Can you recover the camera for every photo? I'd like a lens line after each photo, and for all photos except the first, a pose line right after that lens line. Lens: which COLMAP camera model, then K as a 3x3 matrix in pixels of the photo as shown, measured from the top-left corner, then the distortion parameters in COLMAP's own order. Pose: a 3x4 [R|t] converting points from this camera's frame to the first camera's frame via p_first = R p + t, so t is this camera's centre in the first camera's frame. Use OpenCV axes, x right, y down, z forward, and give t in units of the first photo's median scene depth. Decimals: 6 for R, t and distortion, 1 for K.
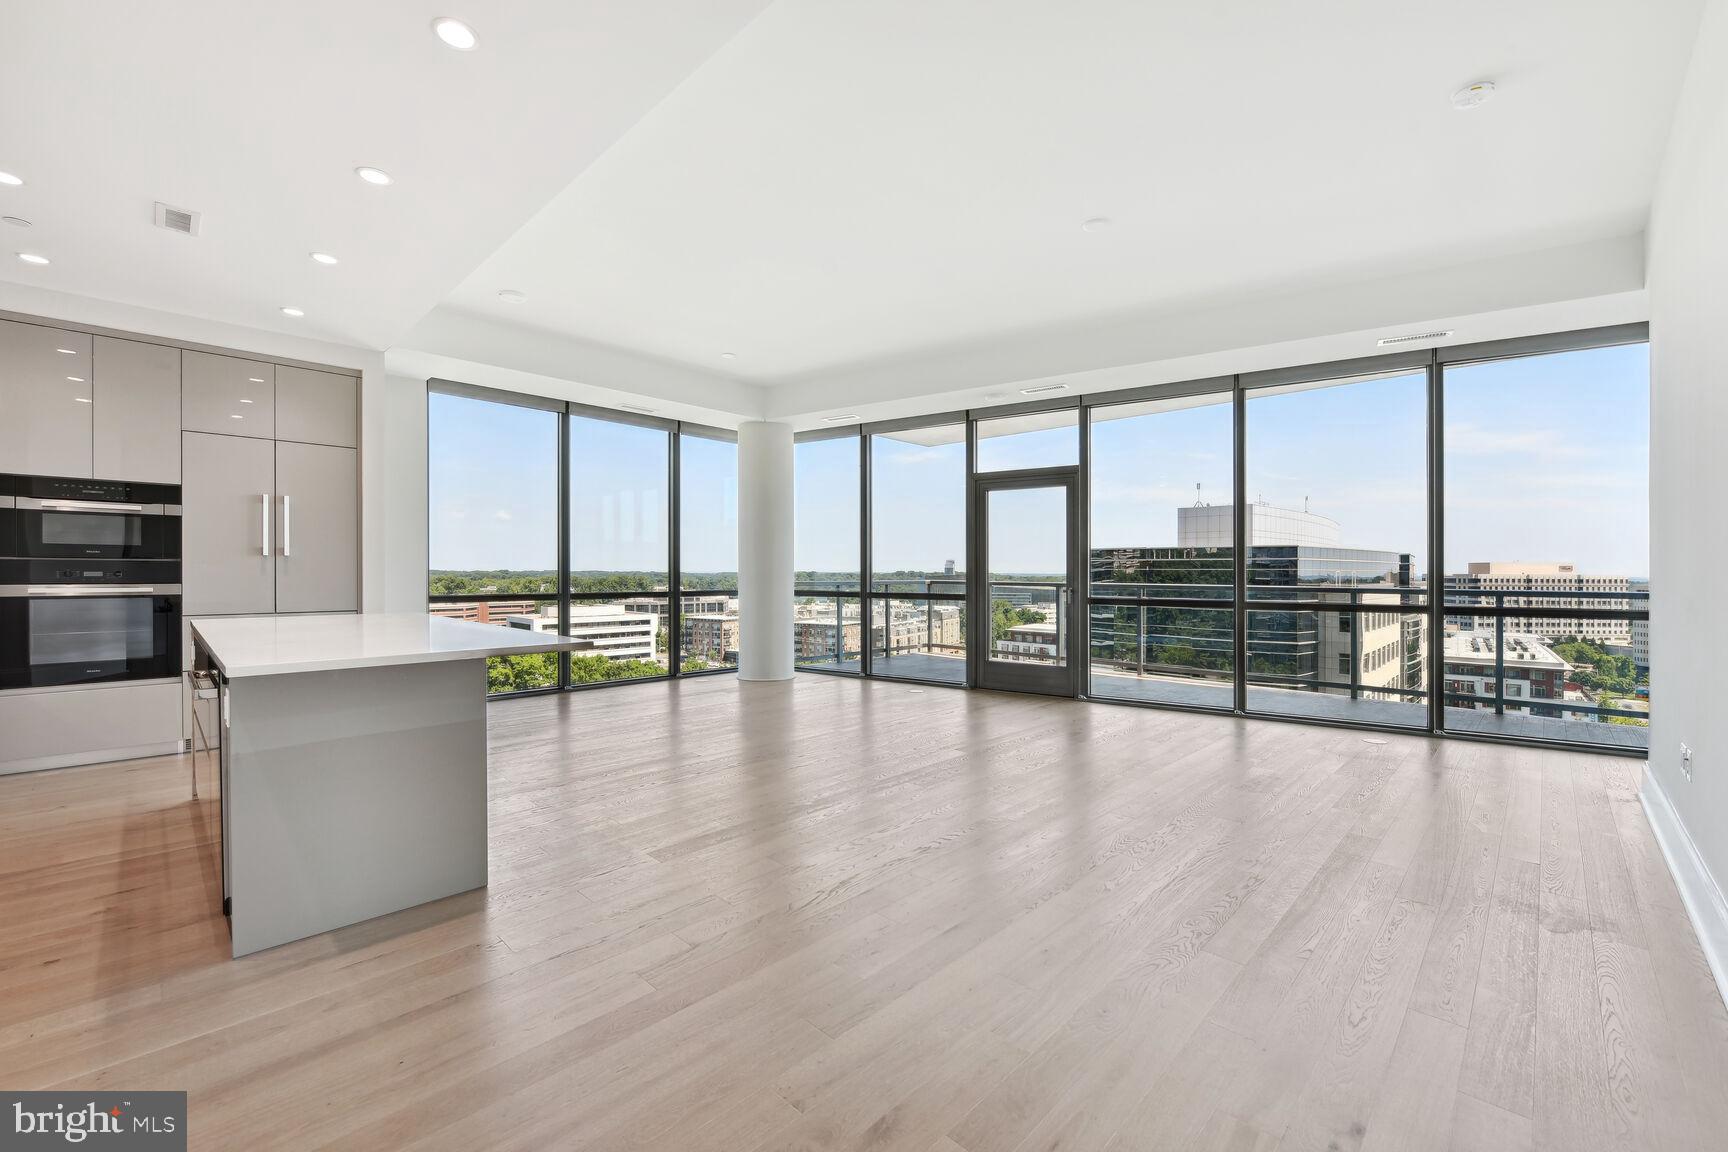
lens RADIAL K [[702.8, 0, 862.5], [0, 702.8, 580.0], [0, 0, 1]] dist [-0.005921, -0.001796]
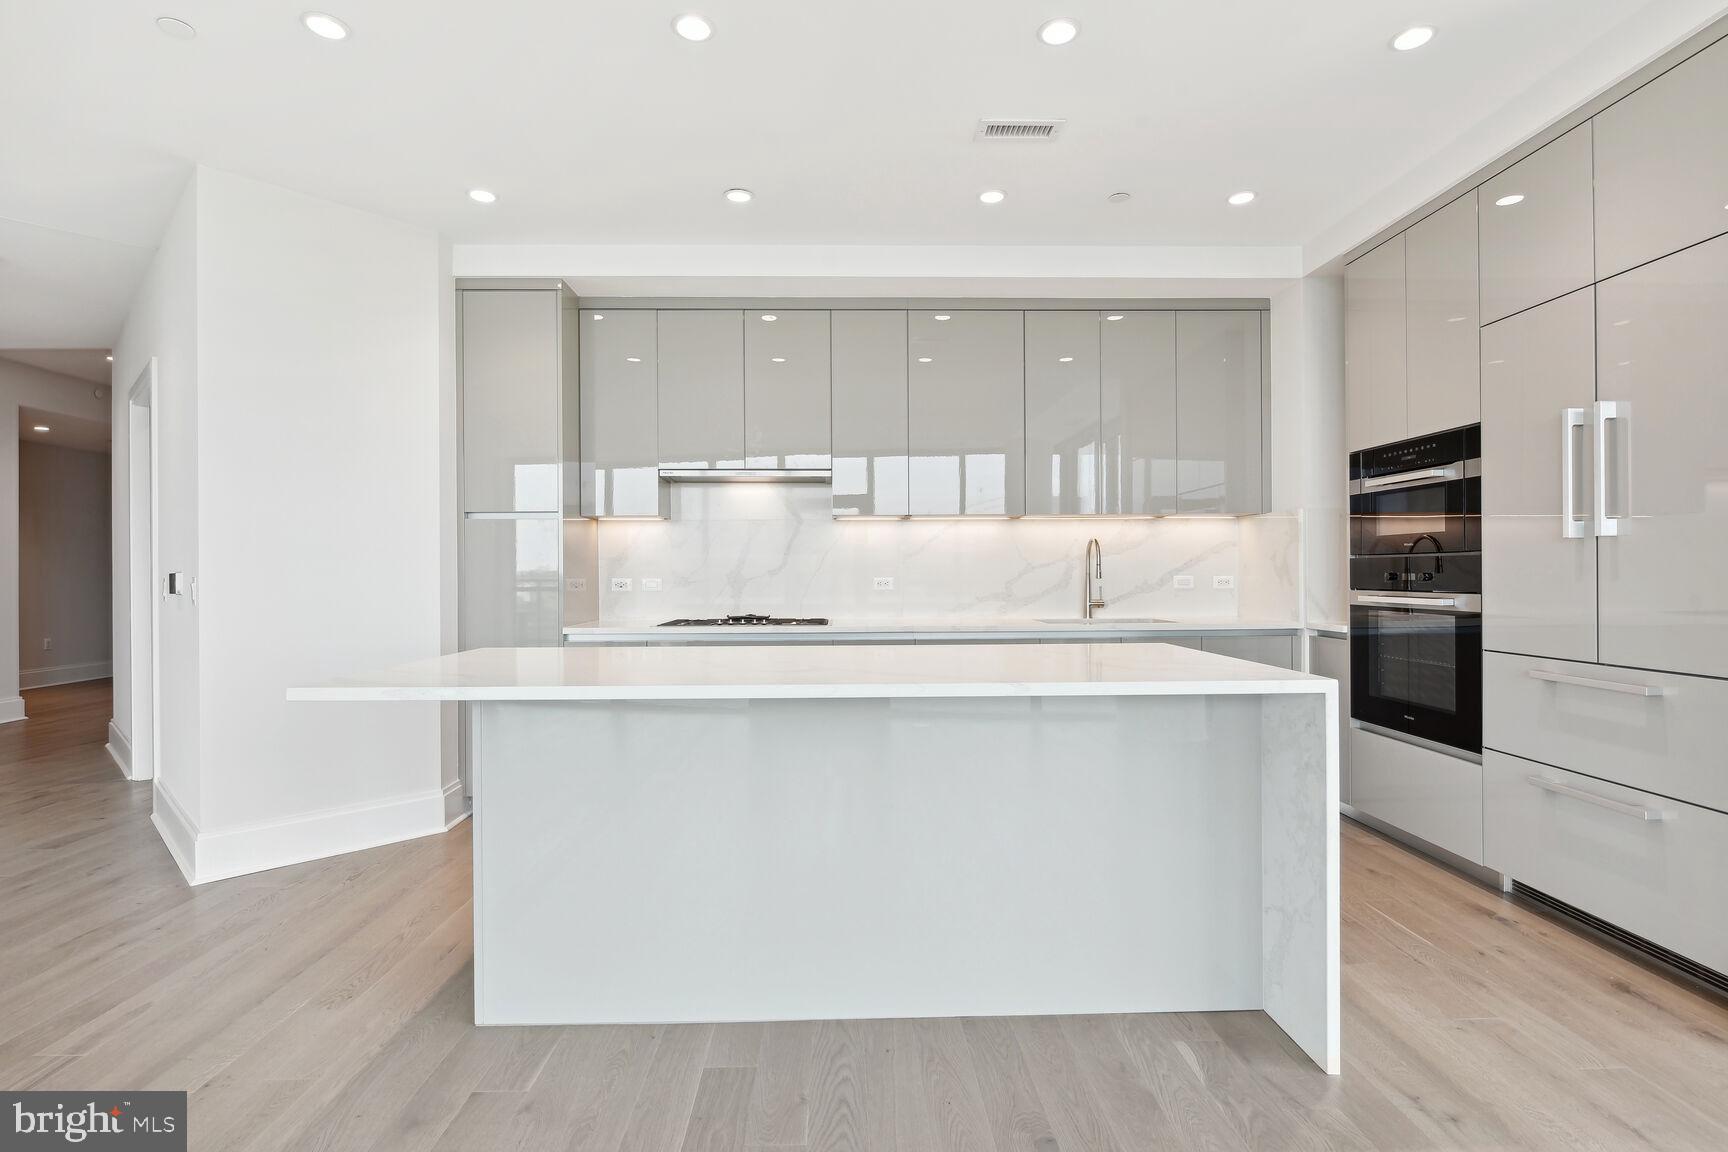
lens RADIAL K [[803.9, 0, 859.6], [0, 803.9, 580.8], [0, 0, 1]] dist [-0.002710, -0.002285]
pose [[-0.705506, 0.005252, -0.708685, -0.091319], [-0.006345, 0.999886, 0.013727, -0.007383], [0.708676, 0.014181, -0.705392, 0.682538]]
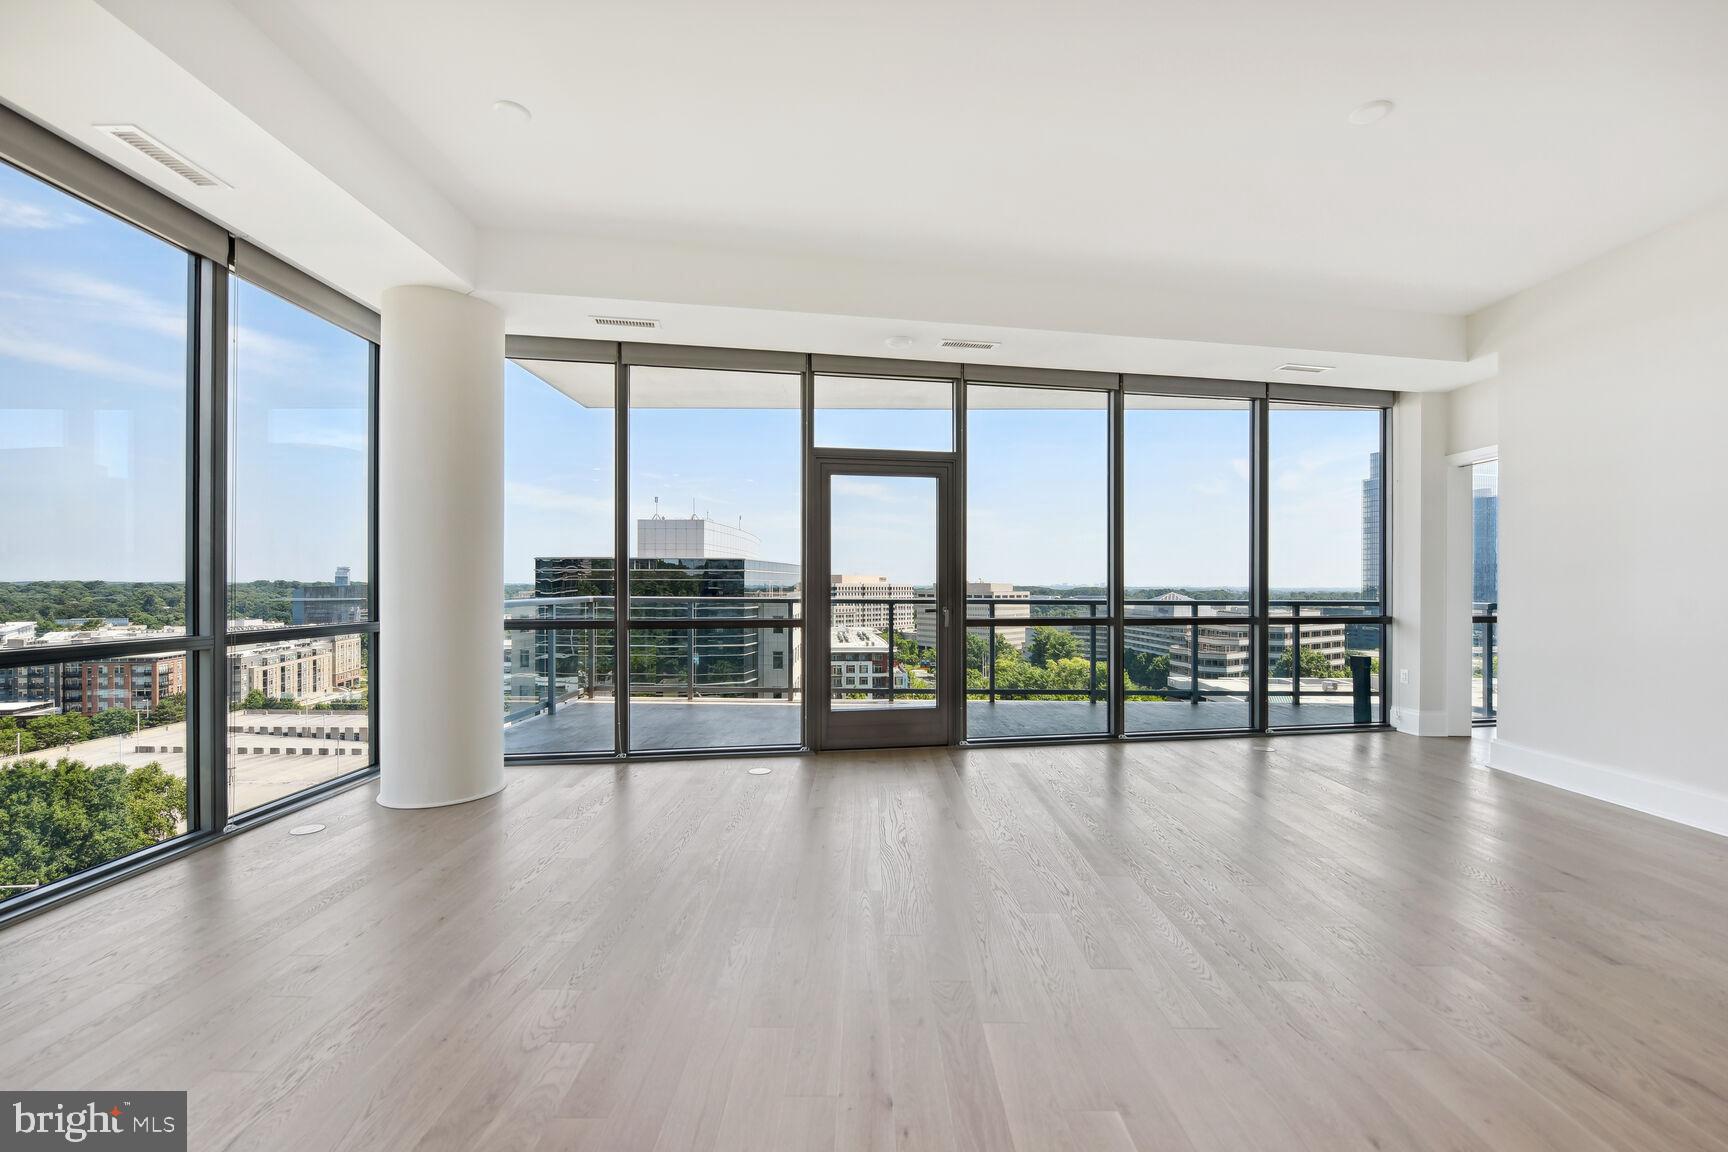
lens RADIAL K [[702.8, 0, 854.1], [0, 702.8, 584.0], [0, 0, 1]] dist [-0.005921, -0.001796]
pose [[0.724956, -0.001208, 0.688794, -0.299825], [0.006793, 0.999962, -0.005397, -0.010411], [-0.688762, 0.008592, 0.724937, 0.460581]]
